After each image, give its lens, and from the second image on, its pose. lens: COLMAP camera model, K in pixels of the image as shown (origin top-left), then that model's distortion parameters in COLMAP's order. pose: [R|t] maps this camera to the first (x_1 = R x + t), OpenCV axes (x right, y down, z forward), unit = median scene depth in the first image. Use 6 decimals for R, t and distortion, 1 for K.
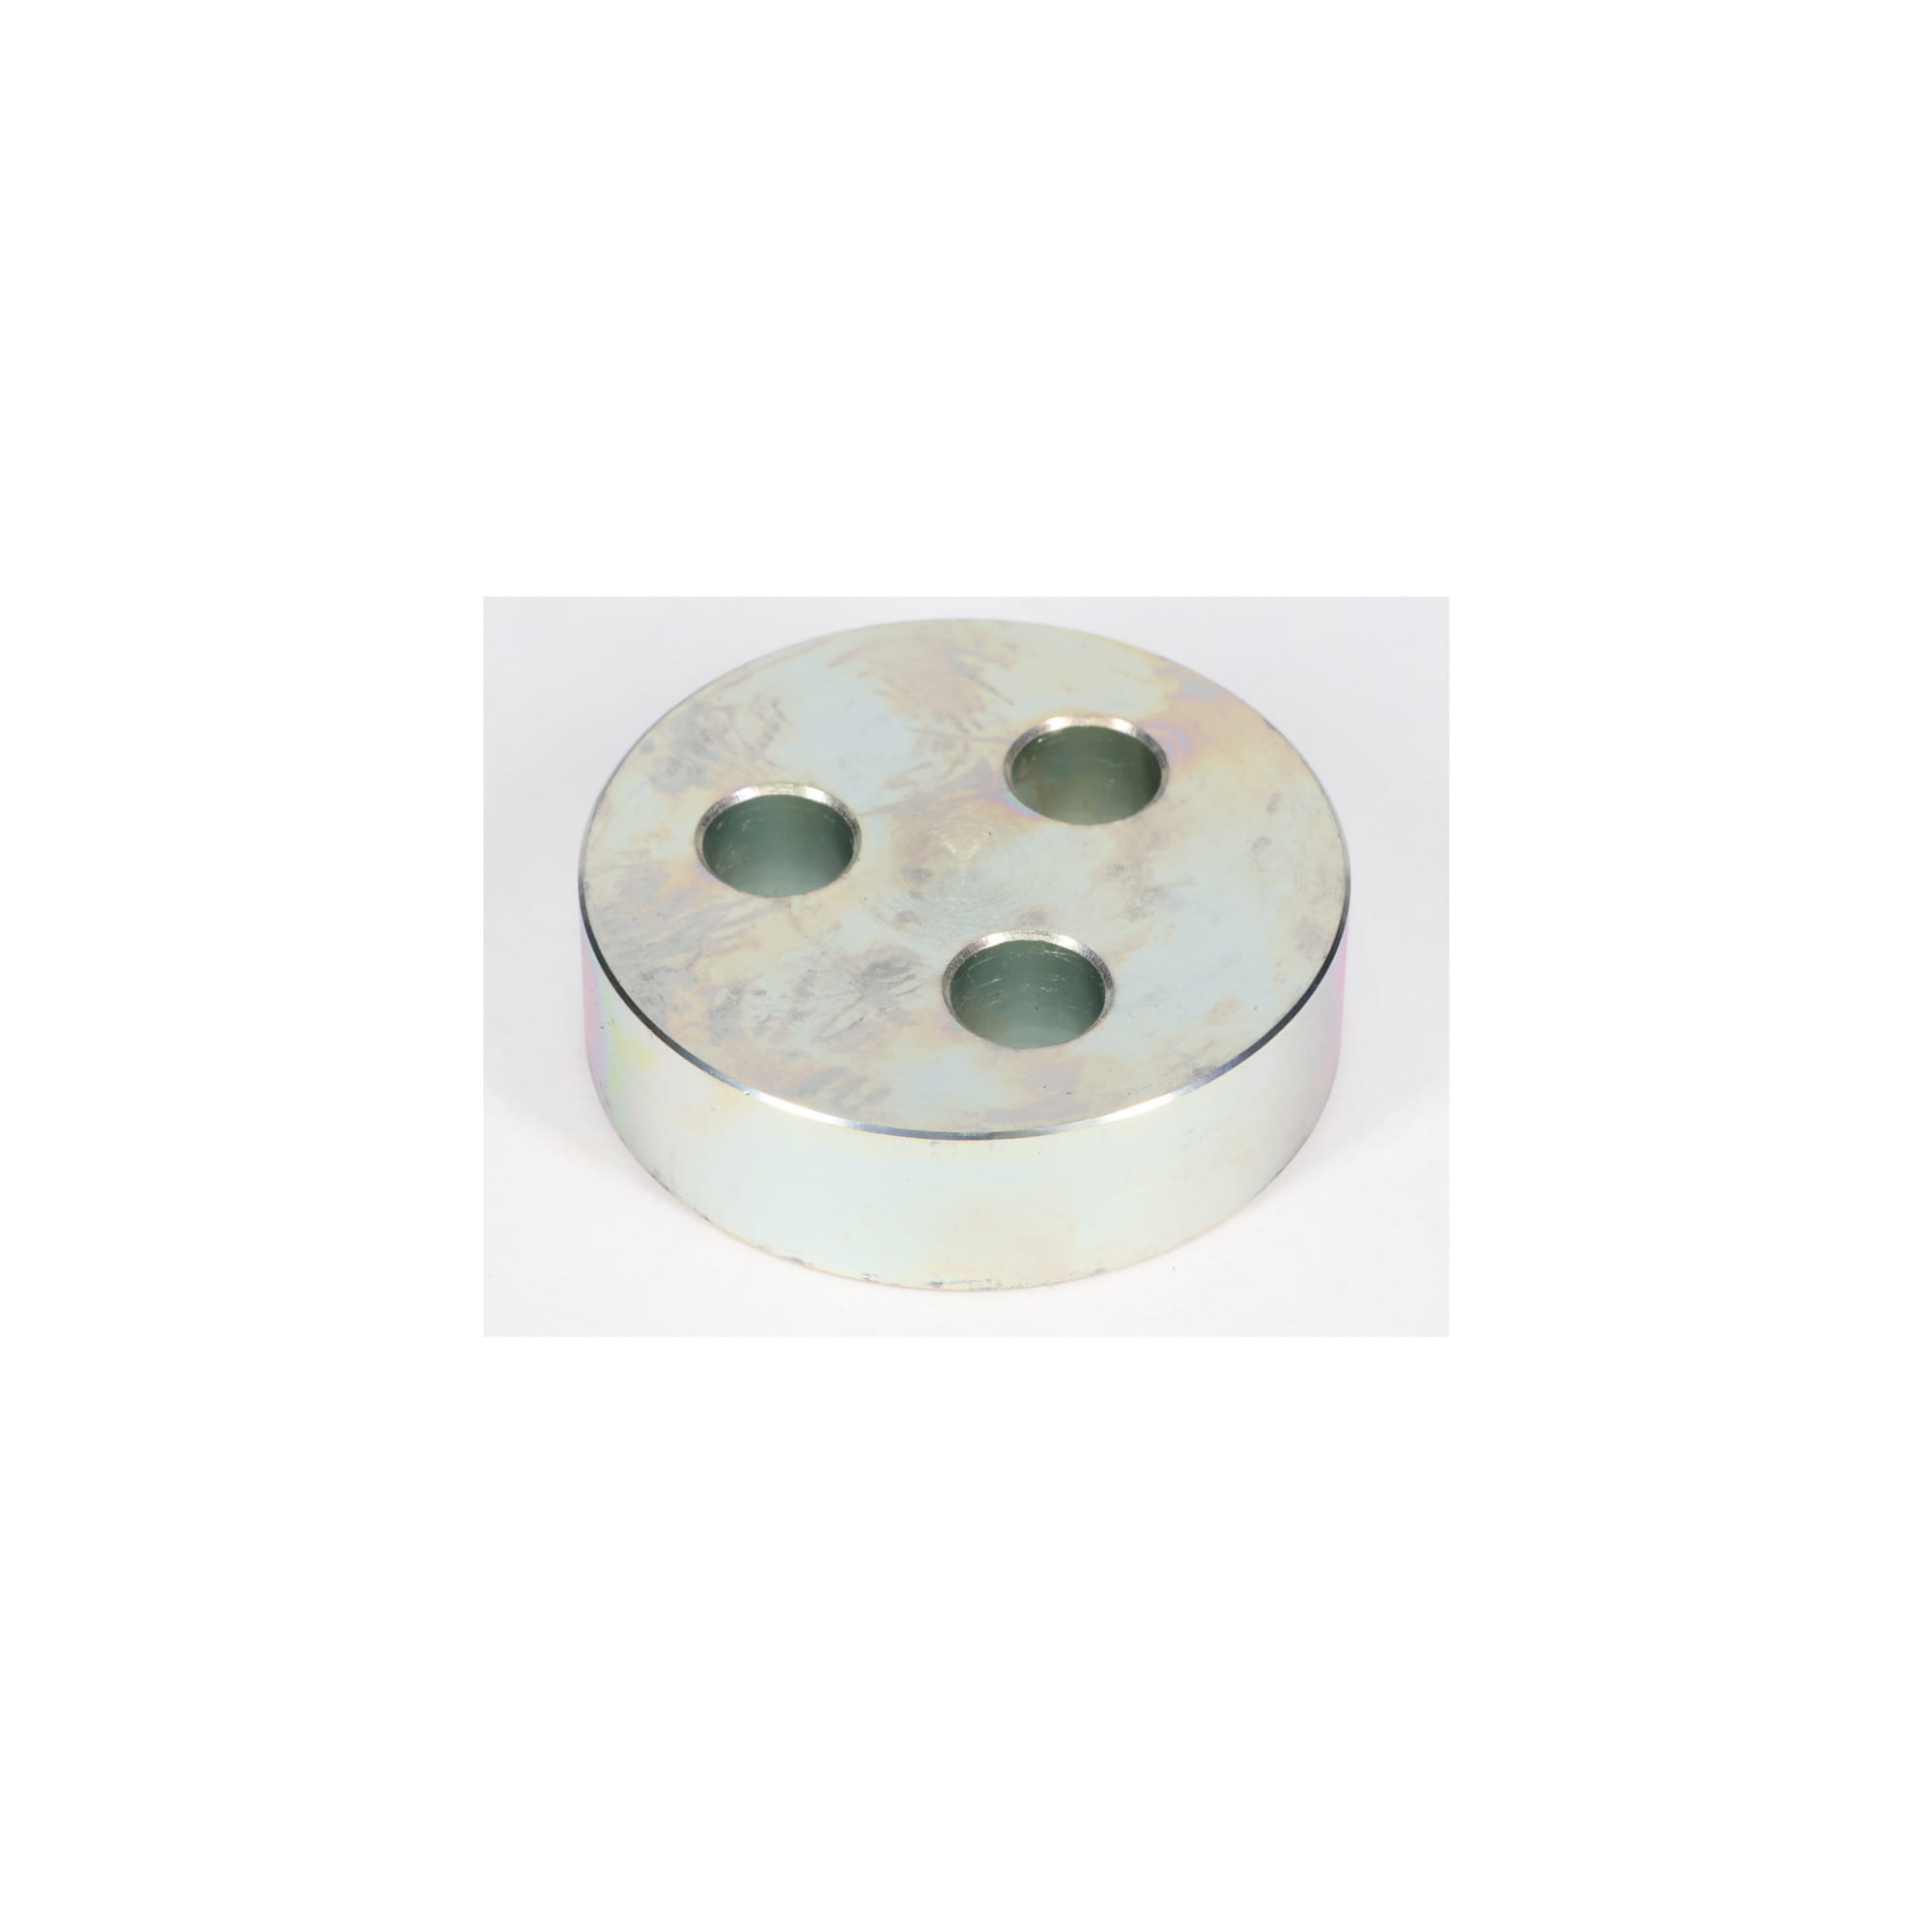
lens RADIAL K [[6355.5, 0, 909.9], [0, 6355.5, 965.7], [0, 0, 1]] dist [0.775064, 0.386891]
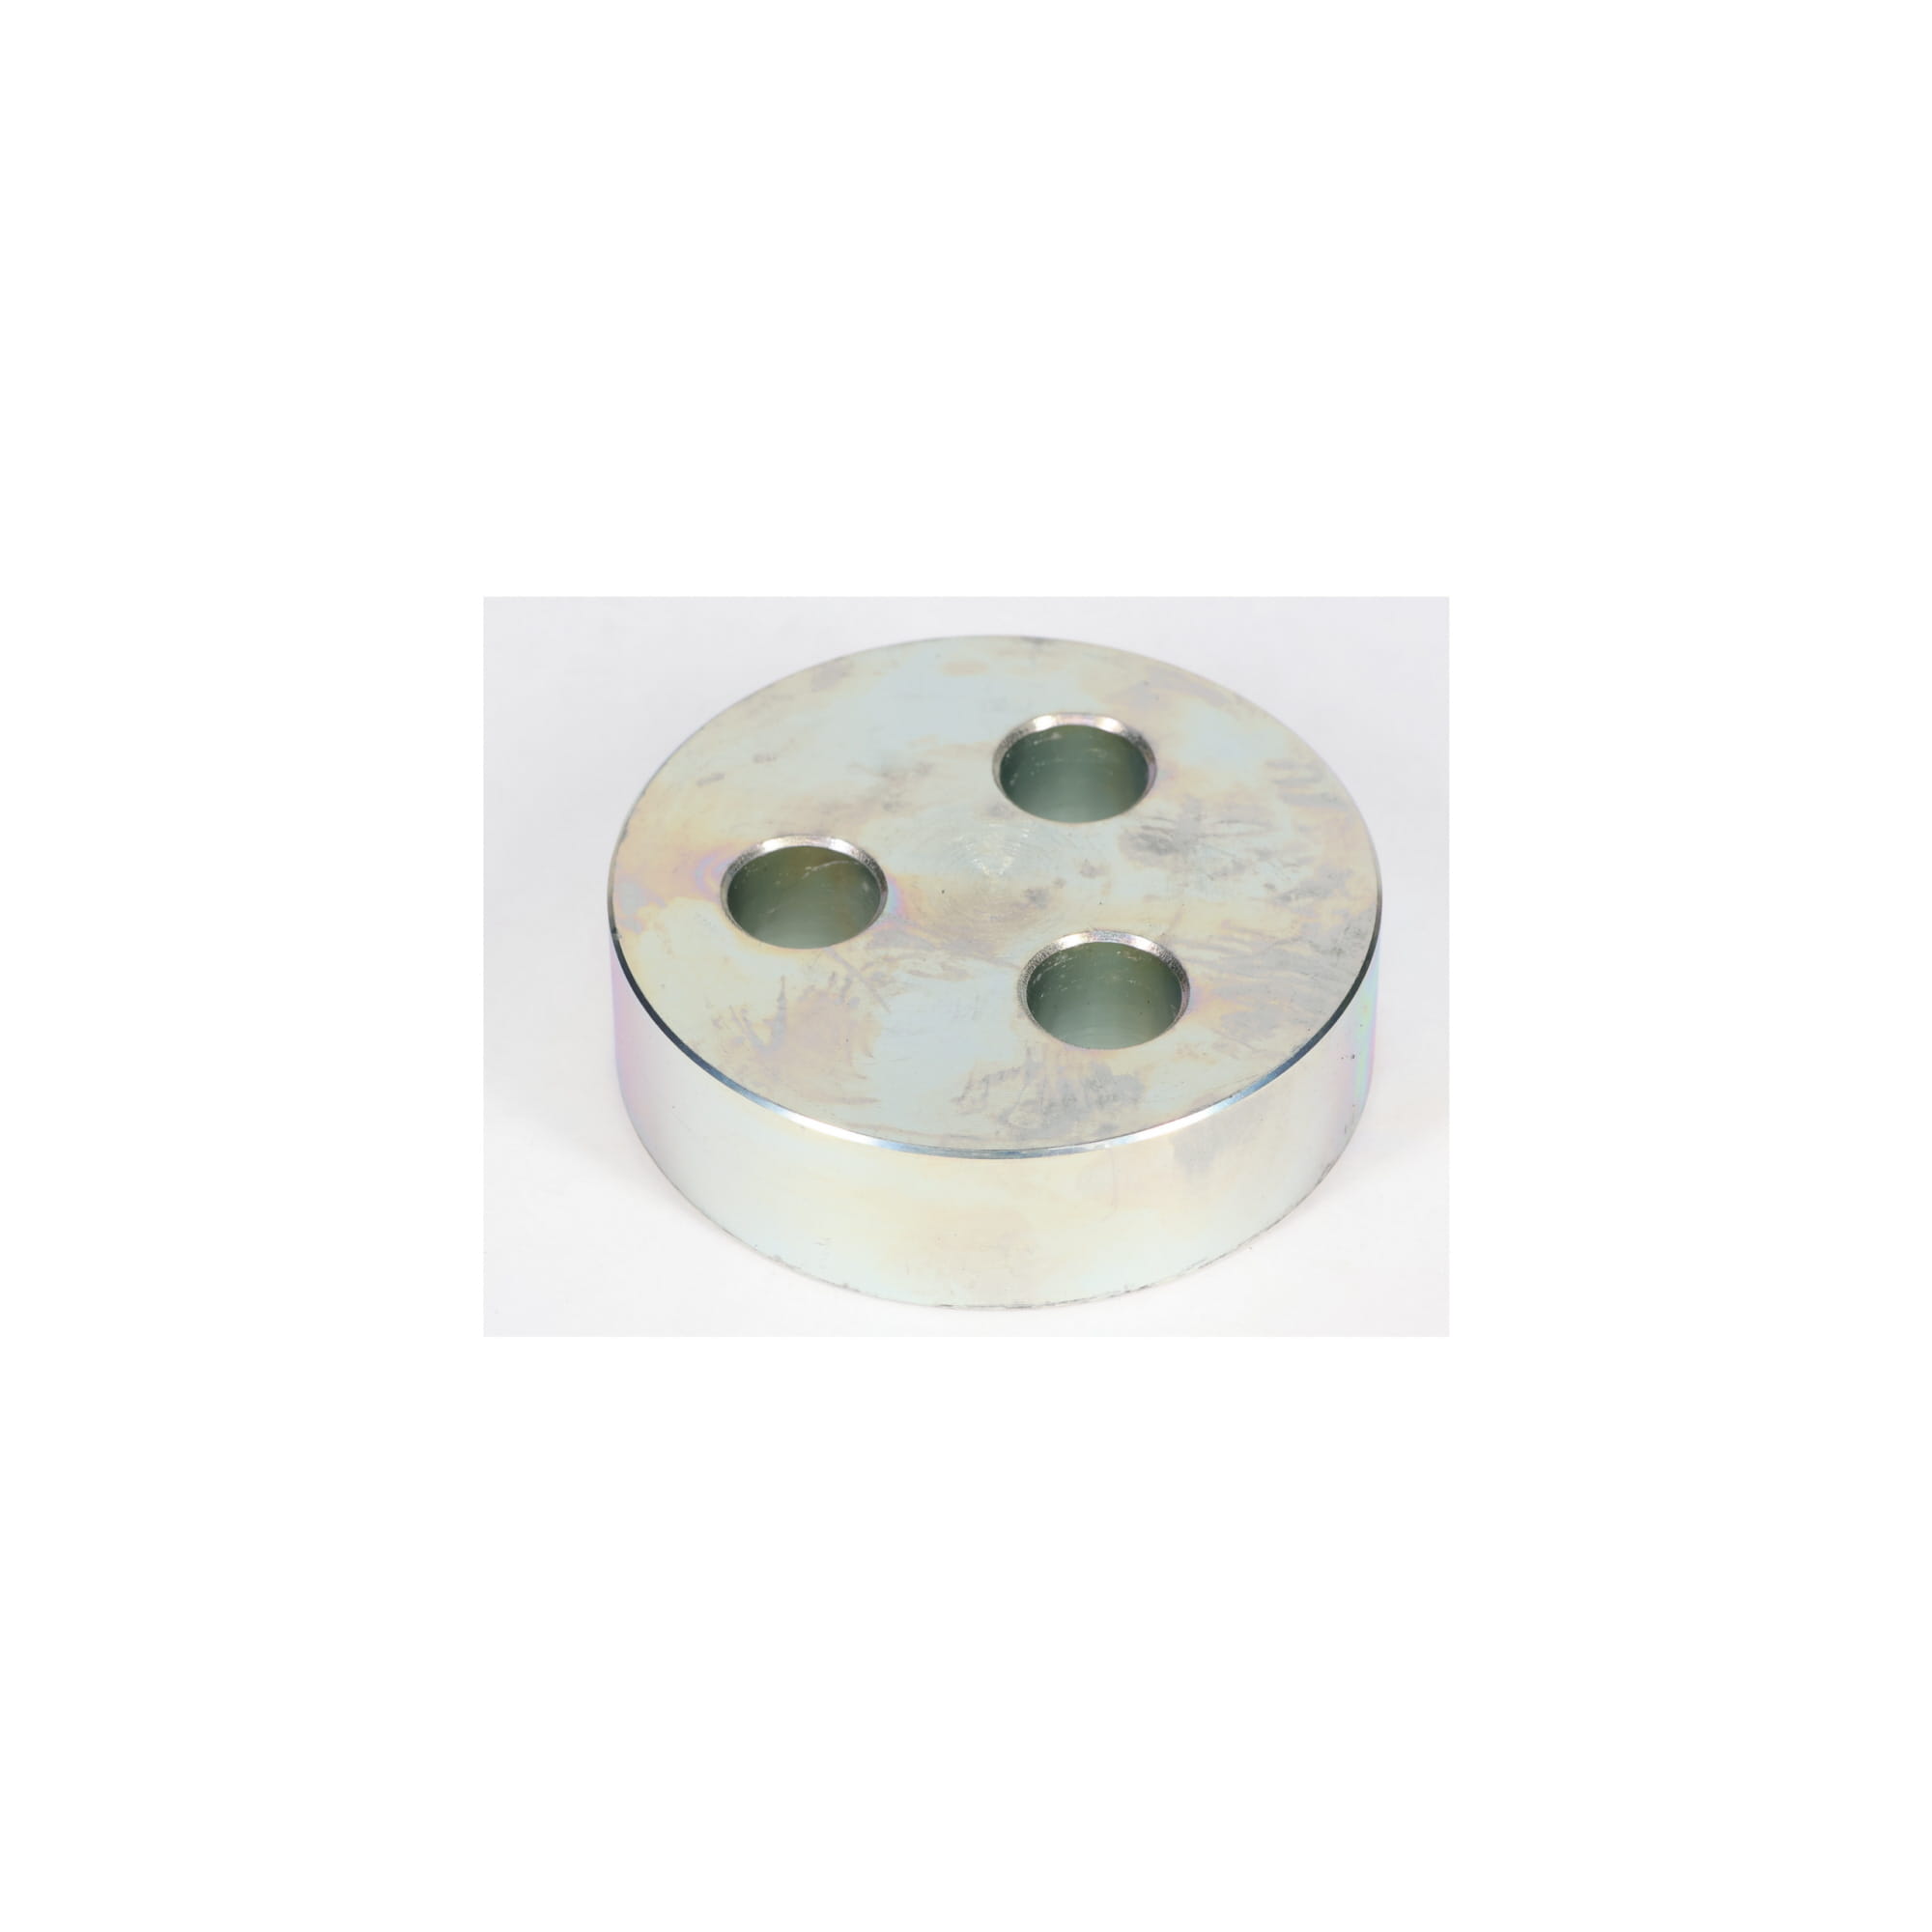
lens RADIAL K [[6355.5, 0, 909.9], [0, 6355.5, 965.7], [0, 0, 1]] dist [0.775064, 0.386891]
pose [[-0.709430, -0.478211, 0.517709, -0.504809], [0.489987, 0.193329, 0.850021, -0.867708], [-0.506577, 0.856702, 0.097164, 0.922733]]
